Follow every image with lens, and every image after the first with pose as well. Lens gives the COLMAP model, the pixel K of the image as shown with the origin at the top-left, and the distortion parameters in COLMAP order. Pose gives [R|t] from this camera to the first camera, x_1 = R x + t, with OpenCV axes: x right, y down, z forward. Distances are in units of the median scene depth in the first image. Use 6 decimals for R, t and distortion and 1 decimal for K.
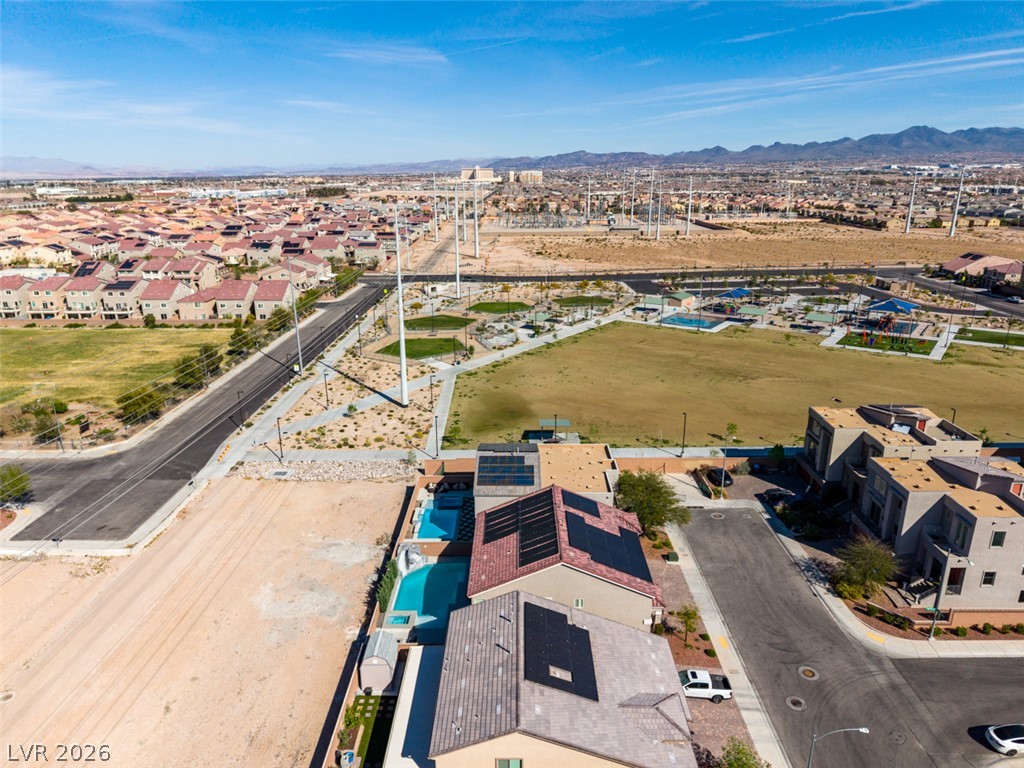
lens RADIAL K [[683.7, 0, 512.0], [0, 683.7, 384.0], [0, 0, 1]] dist [0.052821, -0.057637]
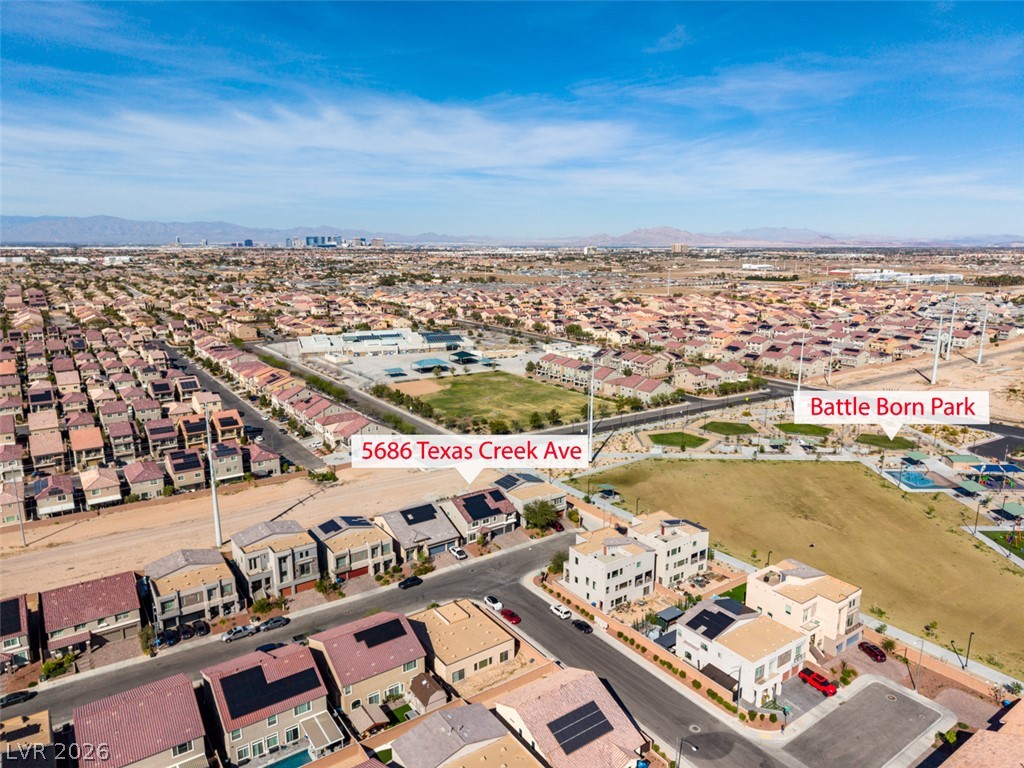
lens RADIAL K [[683.7, 0, 512.0], [0, 683.7, 384.0], [0, 0, 1]] dist [0.052821, -0.057637]
pose [[0.577686, 0.175861, -0.797089, 1.052700], [-0.247844, 0.968203, 0.033990, -0.165593], [0.777722, 0.177919, 0.602904, -0.282230]]
